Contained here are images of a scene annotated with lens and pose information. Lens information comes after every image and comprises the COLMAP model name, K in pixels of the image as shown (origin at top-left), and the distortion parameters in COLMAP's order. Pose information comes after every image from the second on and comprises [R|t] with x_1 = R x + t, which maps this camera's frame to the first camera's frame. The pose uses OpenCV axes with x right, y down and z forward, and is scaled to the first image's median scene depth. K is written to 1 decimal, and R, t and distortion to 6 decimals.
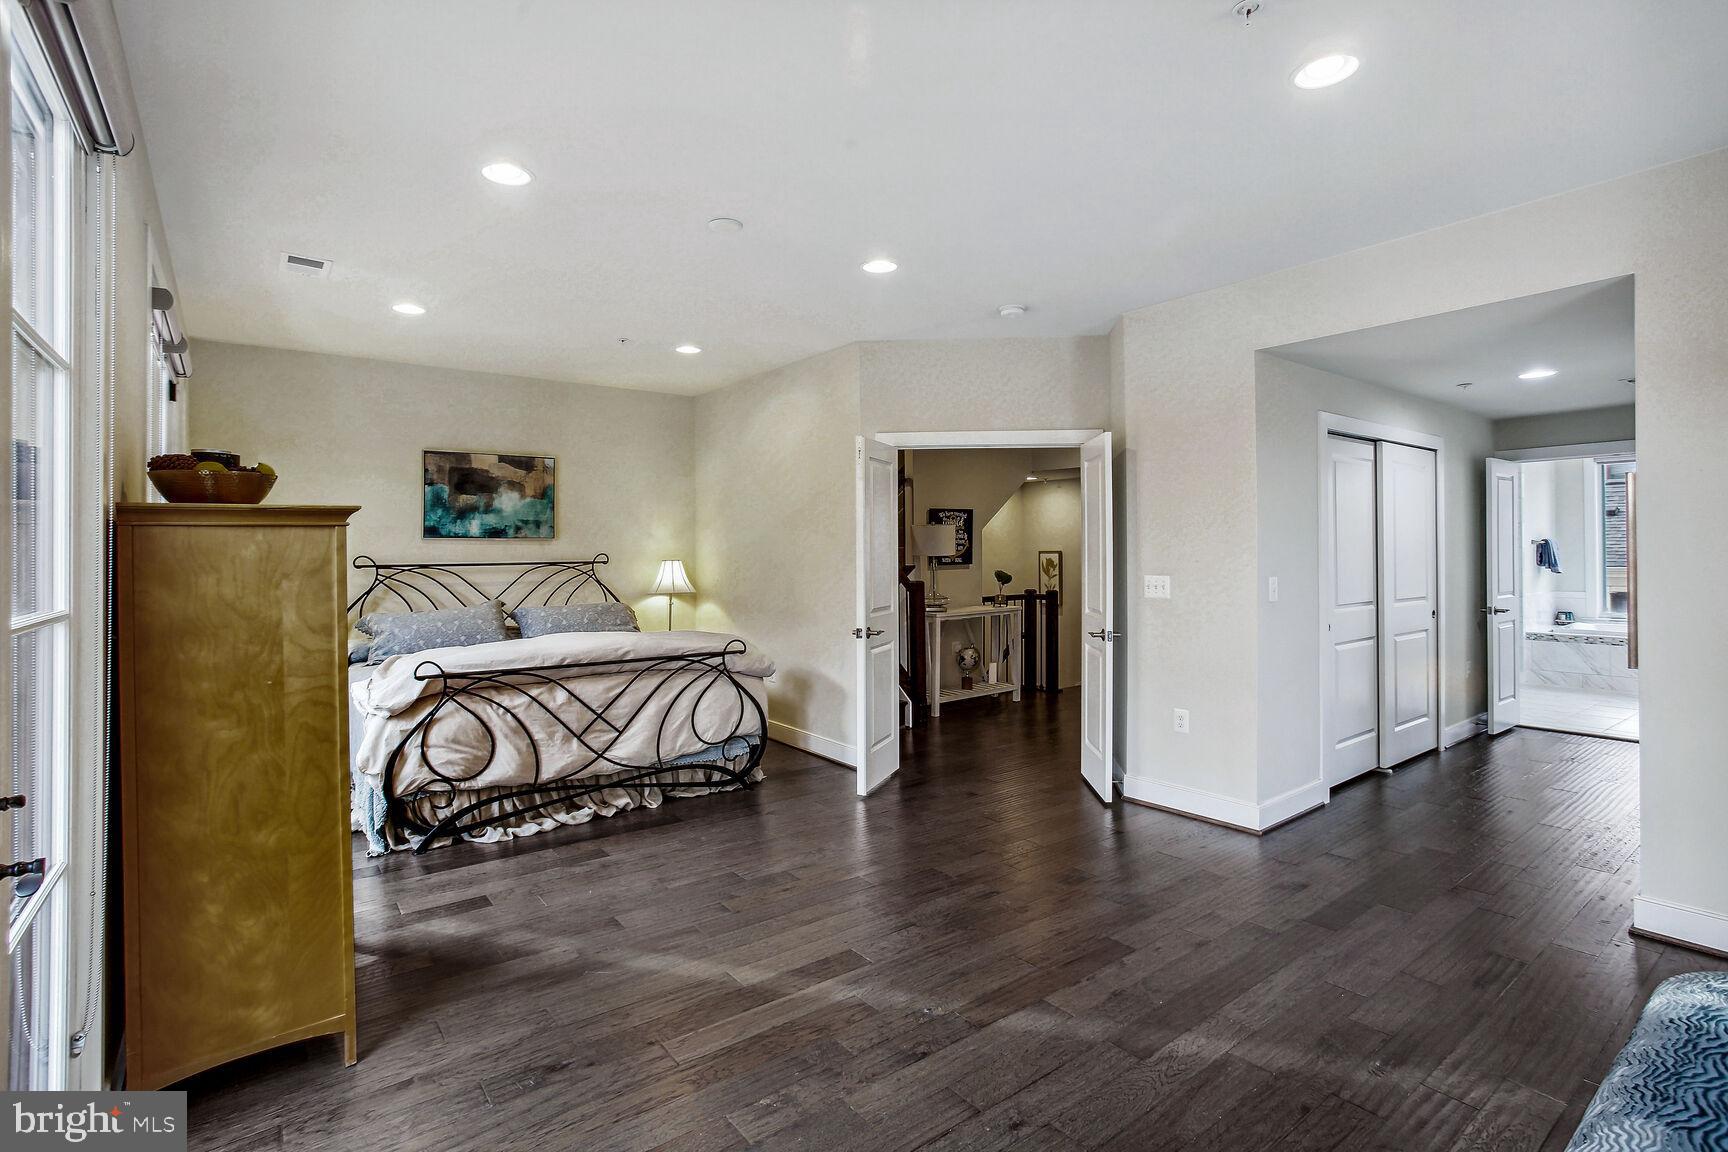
lens RADIAL K [[813.5, 0, 865.9], [0, 813.5, 563.8], [0, 0, 1]] dist [0.000815, 0.000037]
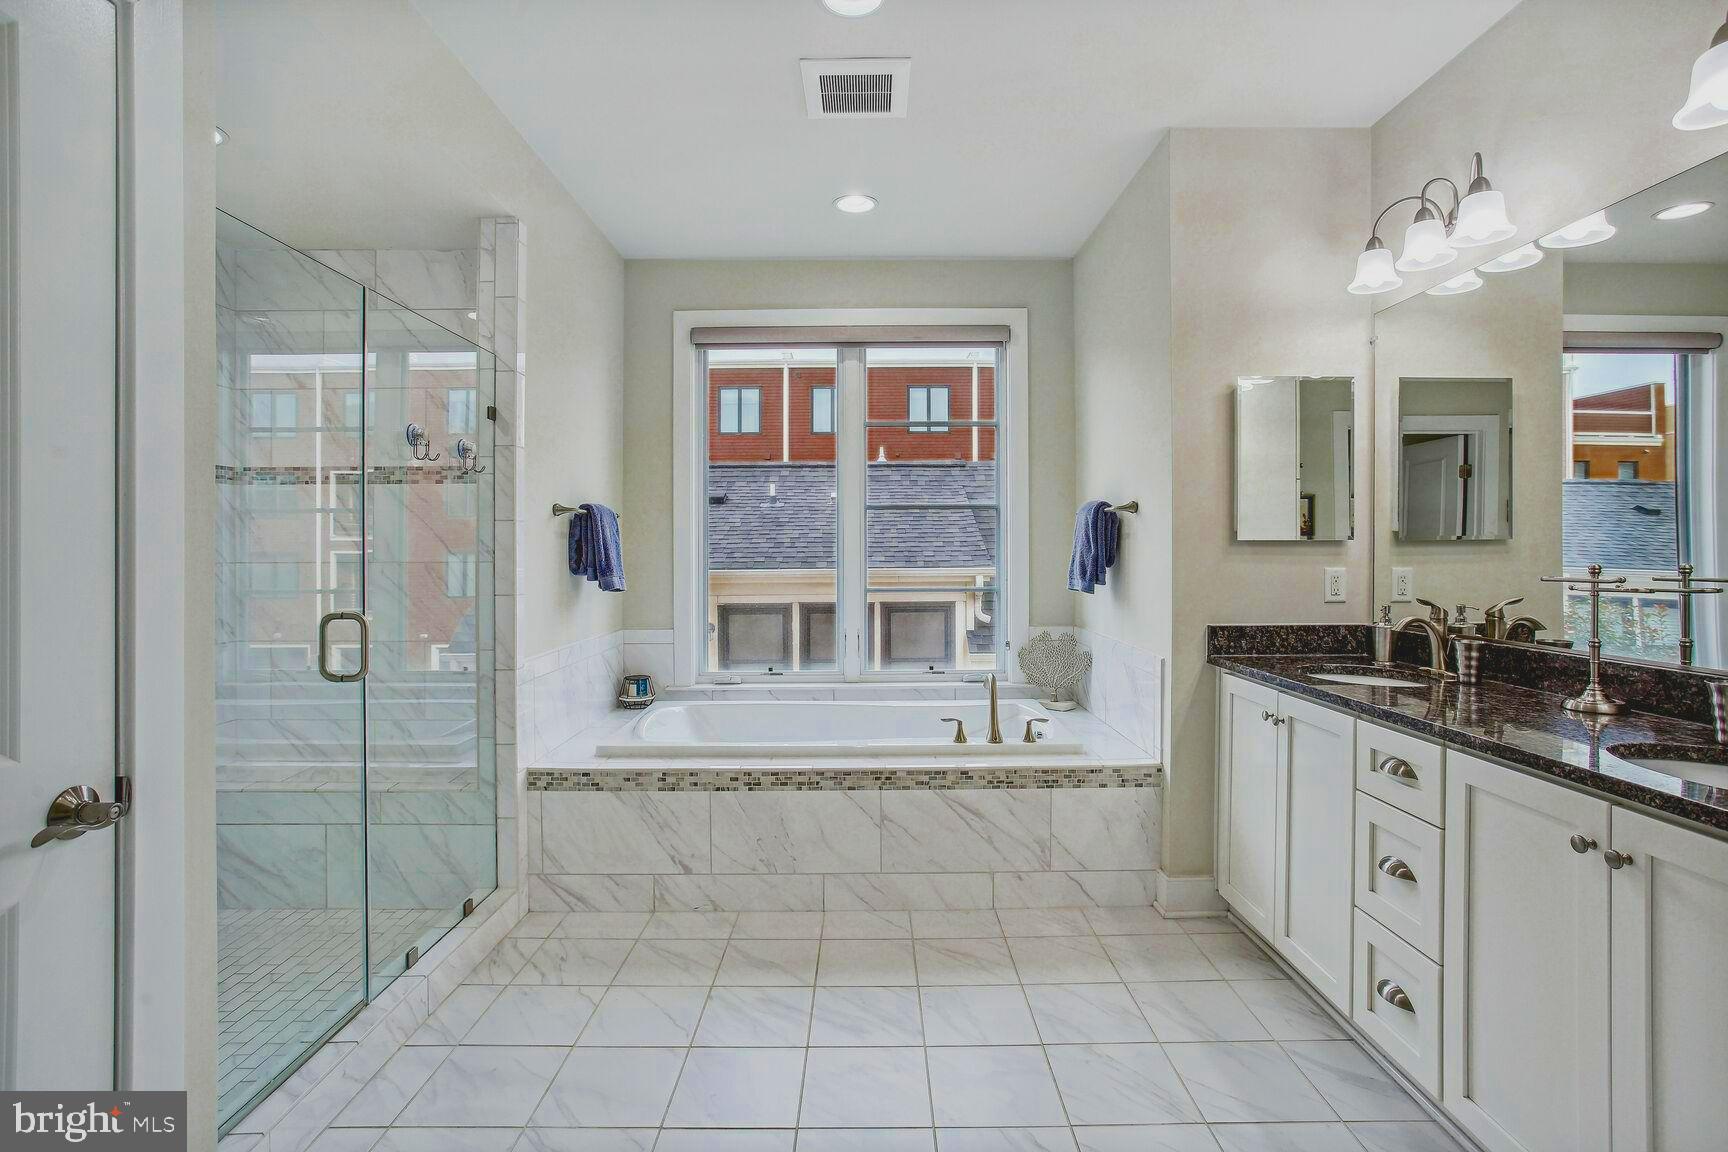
lens RADIAL K [[813.5, 0, 865.5], [0, 813.5, 567.0], [0, 0, 1]] dist [0.000815, 0.000037]
pose [[0.604767, 0.003668, 0.796394, 0.605718], [-0.011365, 0.999927, 0.004026, -0.003588], [-0.796321, -0.011486, 0.604765, 0.660324]]
